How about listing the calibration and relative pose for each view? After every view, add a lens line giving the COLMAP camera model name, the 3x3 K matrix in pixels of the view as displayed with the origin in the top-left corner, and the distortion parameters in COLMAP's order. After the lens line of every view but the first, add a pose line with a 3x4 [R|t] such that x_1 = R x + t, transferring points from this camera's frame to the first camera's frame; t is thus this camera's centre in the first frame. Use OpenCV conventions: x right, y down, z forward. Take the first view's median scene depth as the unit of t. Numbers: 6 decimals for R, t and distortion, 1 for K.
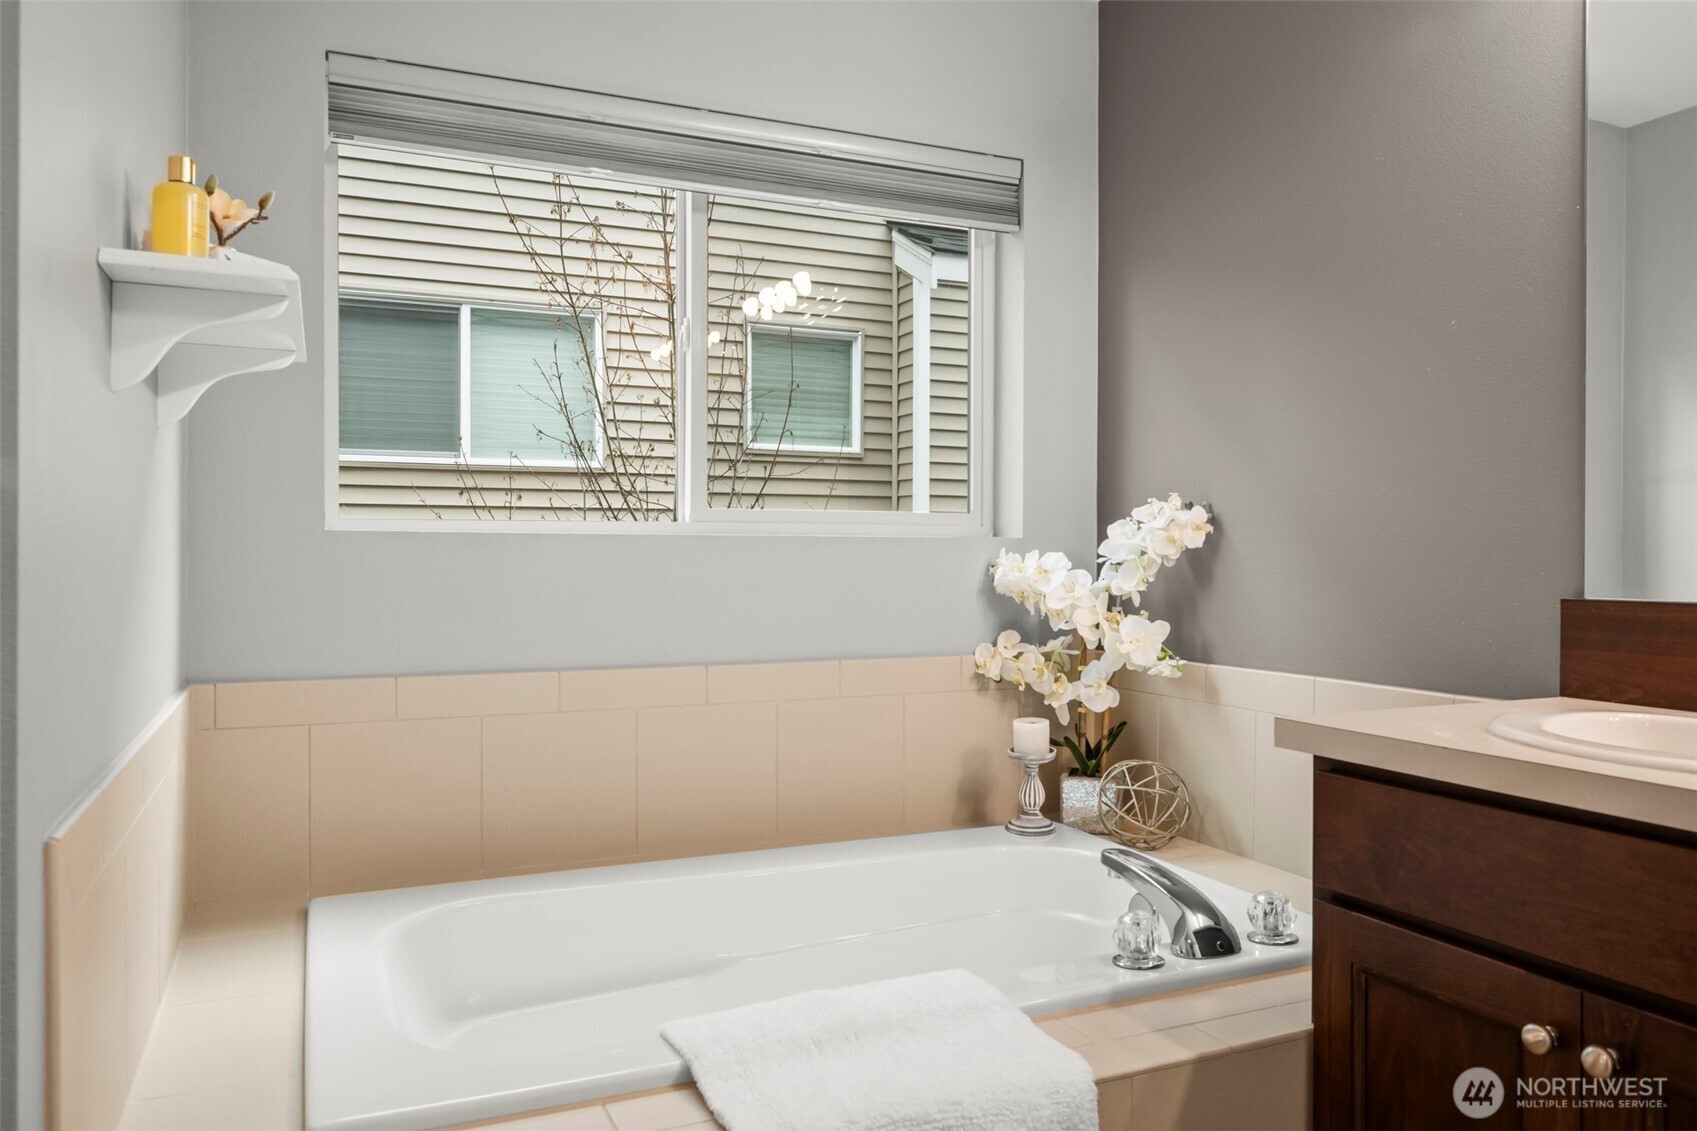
lens RADIAL K [[1190.5, 0, 849.8], [0, 1190.5, 560.8], [0, 0, 1]] dist [-0.009461, -0.000707]
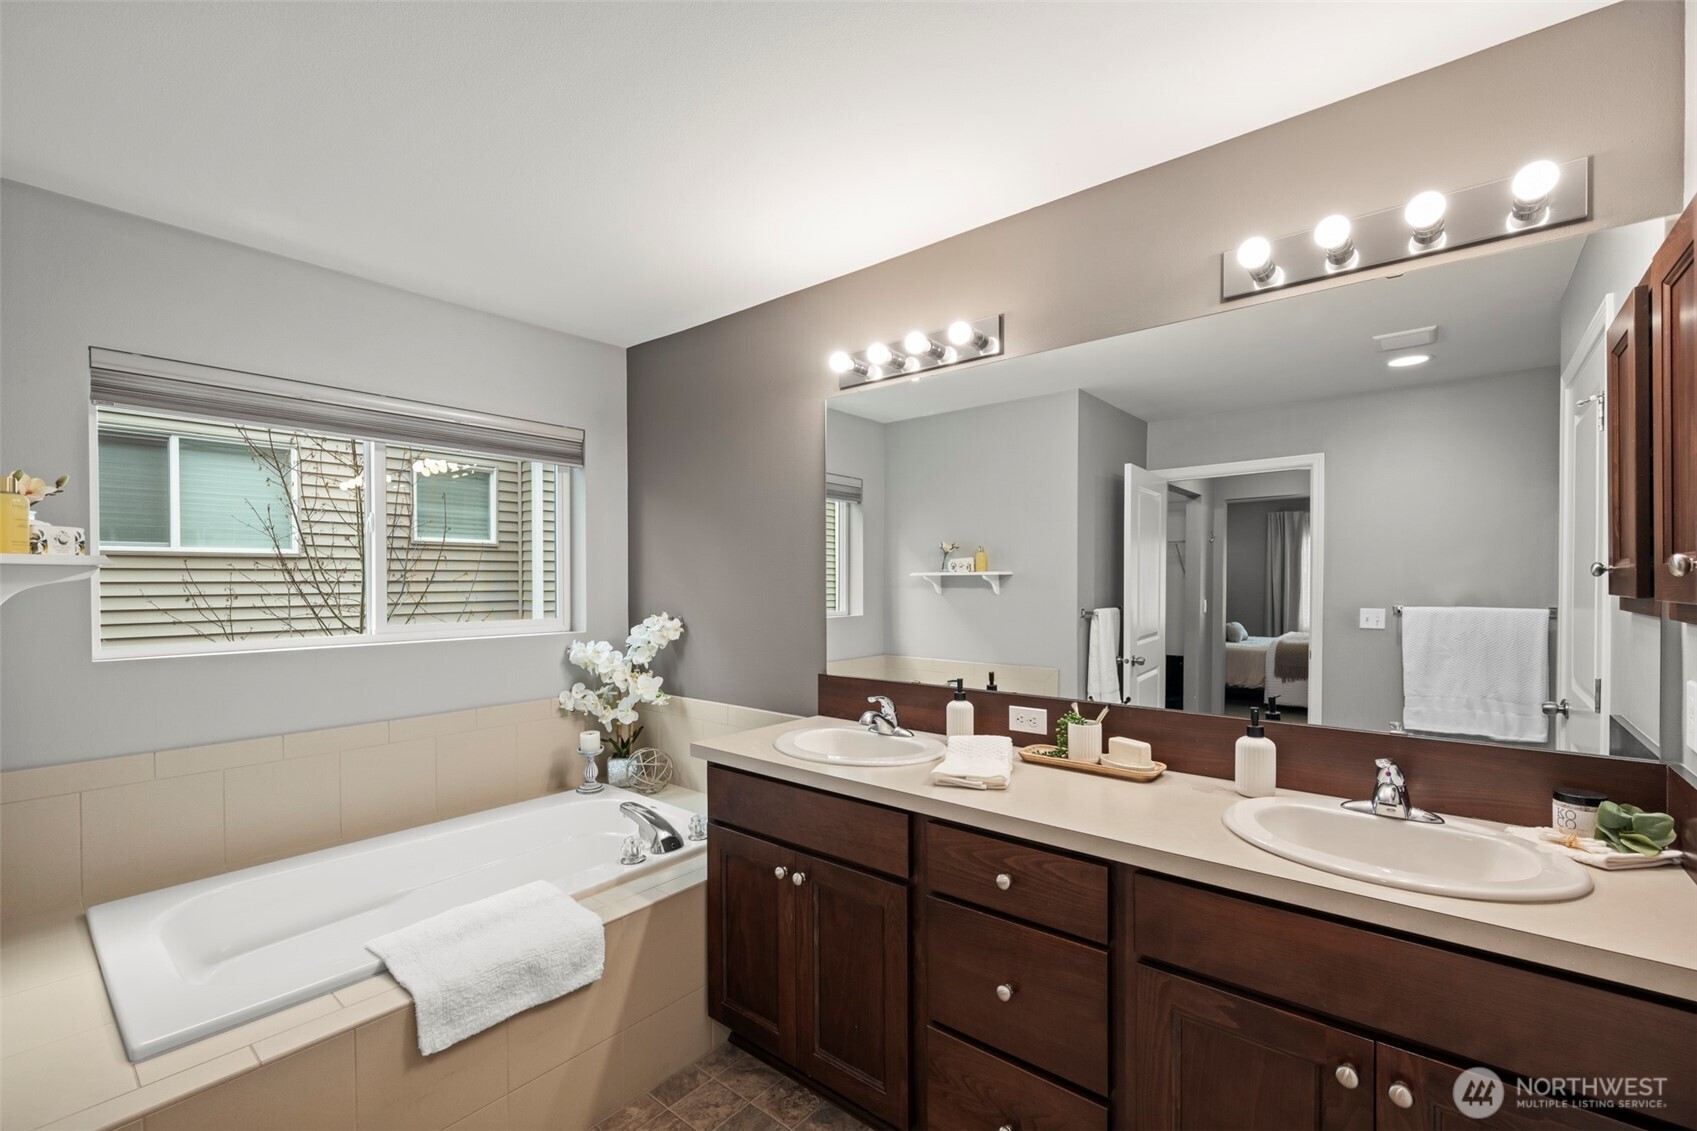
lens RADIAL K [[732.2, 0, 852.5], [0, 732.2, 579.6], [0, 0, 1]] dist [0.001029, -0.000026]
pose [[0.899118, -0.008912, 0.437616, 0.019923], [0.006759, 0.999956, 0.006476, -0.116530], [-0.437655, -0.002865, 0.899138, -0.236751]]
